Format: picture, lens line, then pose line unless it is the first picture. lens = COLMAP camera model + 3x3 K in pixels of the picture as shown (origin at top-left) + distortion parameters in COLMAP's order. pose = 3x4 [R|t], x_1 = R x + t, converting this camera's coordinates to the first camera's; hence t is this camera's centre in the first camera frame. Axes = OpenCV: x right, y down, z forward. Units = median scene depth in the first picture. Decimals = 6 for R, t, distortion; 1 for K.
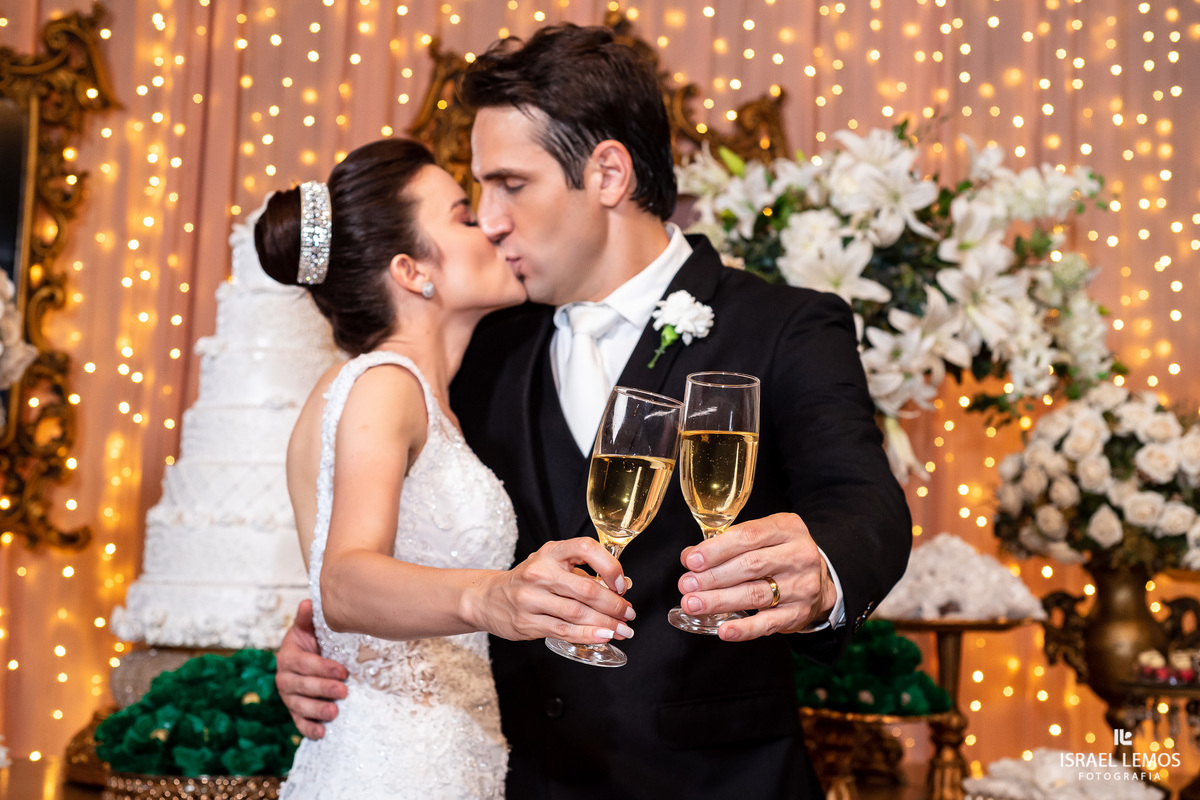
lens RADIAL K [[1758.5, 0, 600.0], [0, 1758.5, 400.0], [0, 0, 1]] dist [-0.052864, 0.652352]
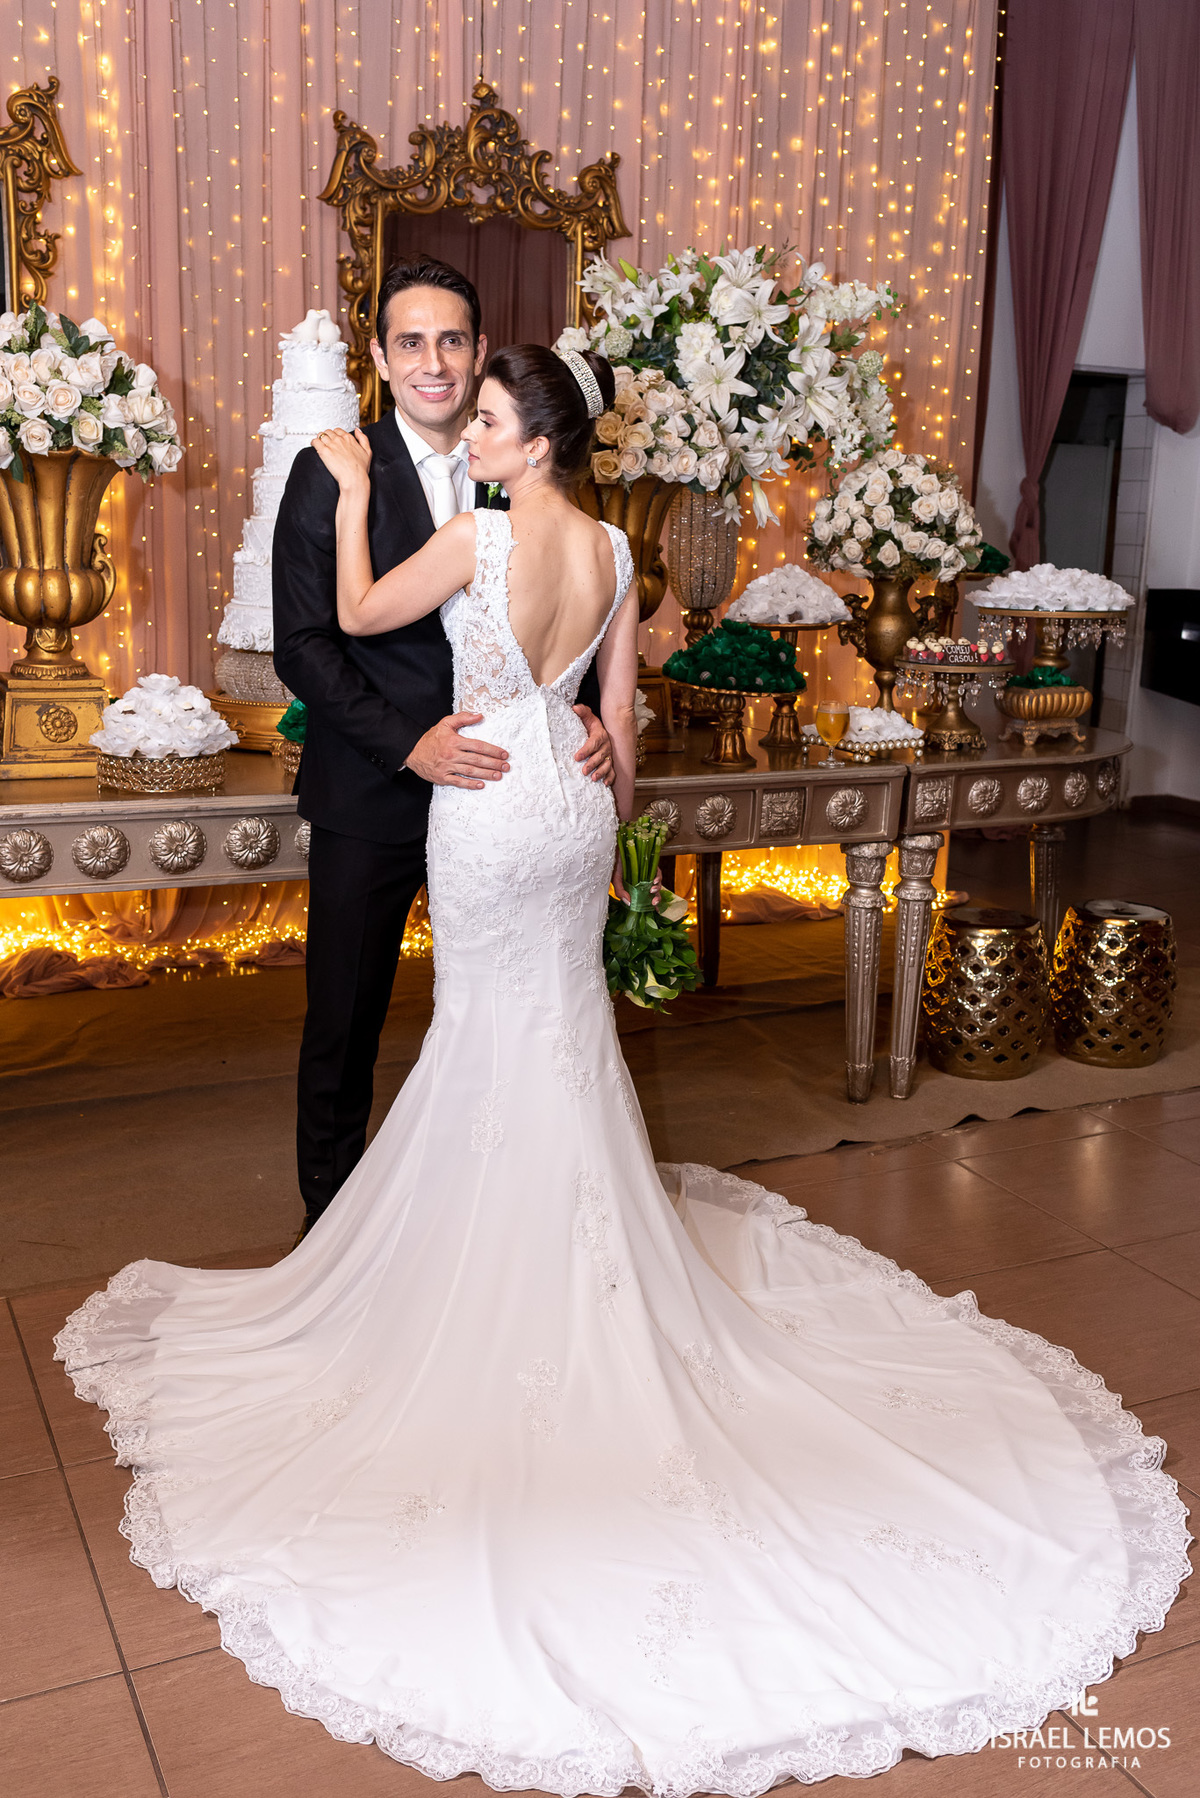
lens RADIAL K [[1704.9, 0, 596.1], [0, 1704.9, 874.7], [0, 0, 1]] dist [0.002765, -0.026189]
pose [[0.981512, -0.047958, 0.185295, -0.227221], [-0.013706, 0.948003, 0.317966, -0.121589], [-0.190910, -0.314627, 0.929819, -0.363095]]
